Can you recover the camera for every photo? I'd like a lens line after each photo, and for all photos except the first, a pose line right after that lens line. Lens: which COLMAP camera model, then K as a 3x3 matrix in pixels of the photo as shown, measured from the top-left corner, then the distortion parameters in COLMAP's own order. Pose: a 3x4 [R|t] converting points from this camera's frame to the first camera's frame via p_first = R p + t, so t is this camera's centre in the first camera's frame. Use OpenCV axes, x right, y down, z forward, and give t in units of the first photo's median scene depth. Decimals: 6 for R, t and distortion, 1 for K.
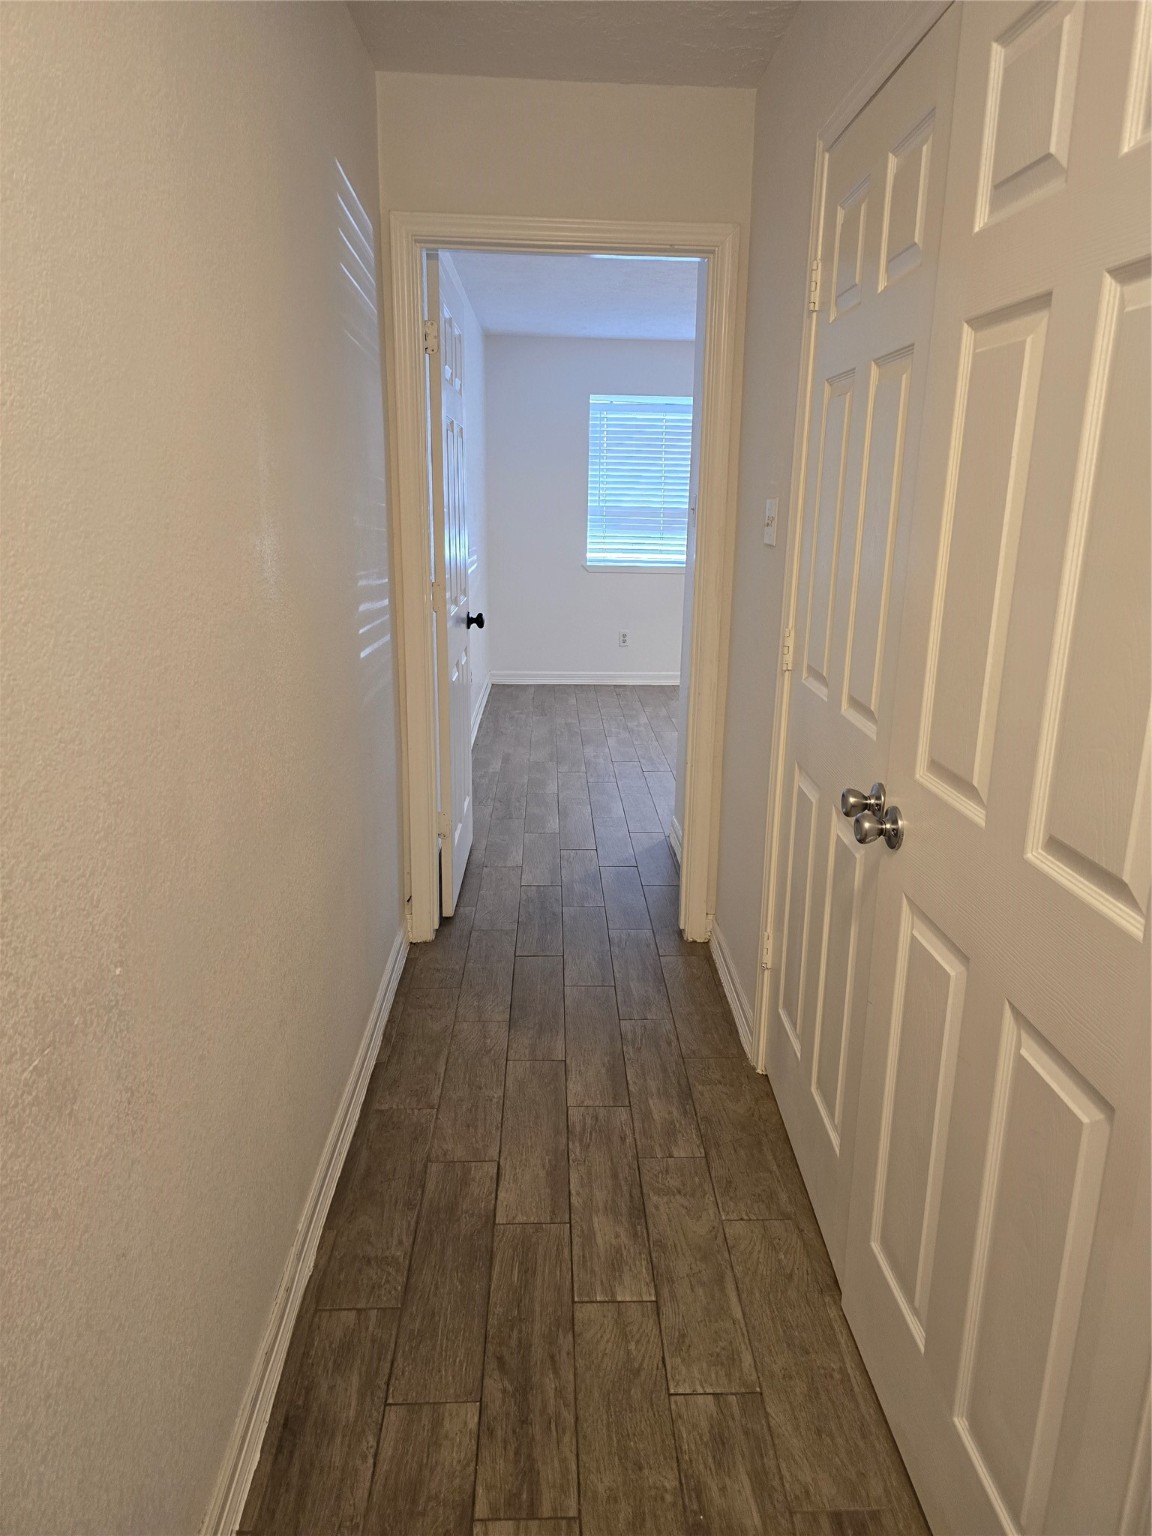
lens RADIAL K [[1025.5, 0, 574.9], [0, 1025.5, 771.1], [0, 0, 1]] dist [0.074920, -0.071648]
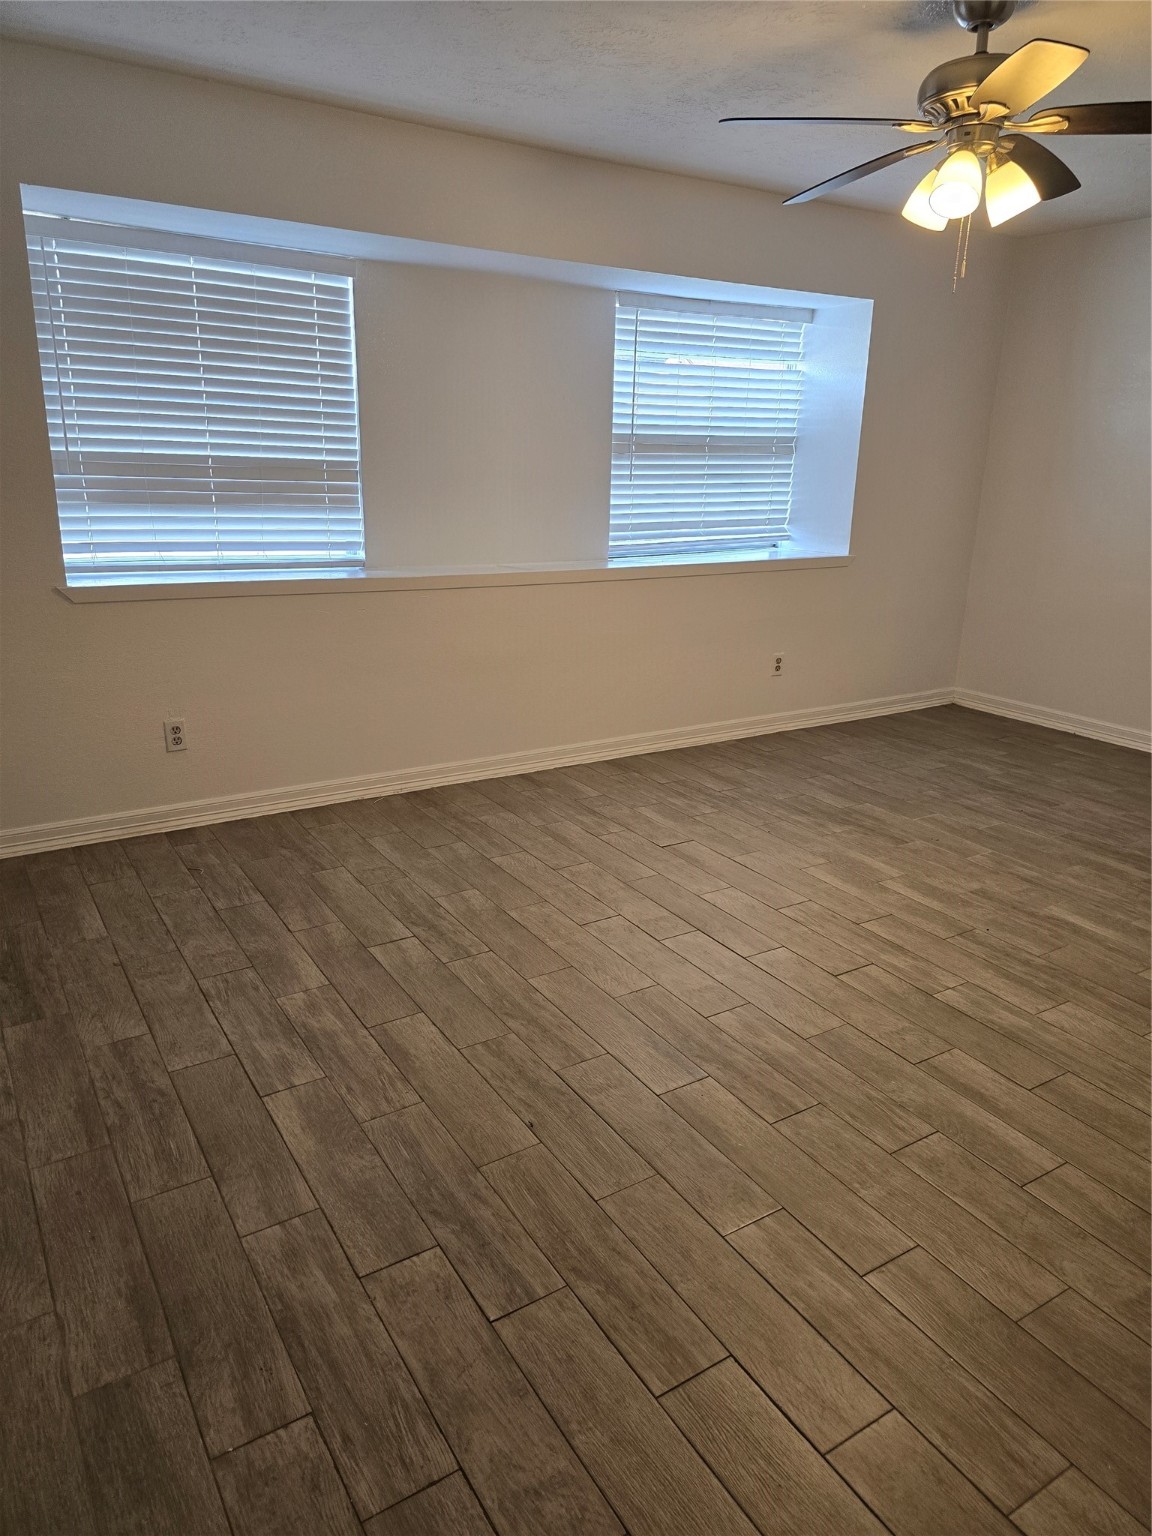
lens RADIAL K [[1025.5, 0, 576.1], [0, 1025.5, 765.5], [0, 0, 1]] dist [0.074920, -0.071648]
pose [[0.859691, -0.137799, 0.491876, -0.033171], [0.116059, 0.990435, 0.074625, -0.142302], [-0.497455, -0.007068, 0.867461, 0.541987]]
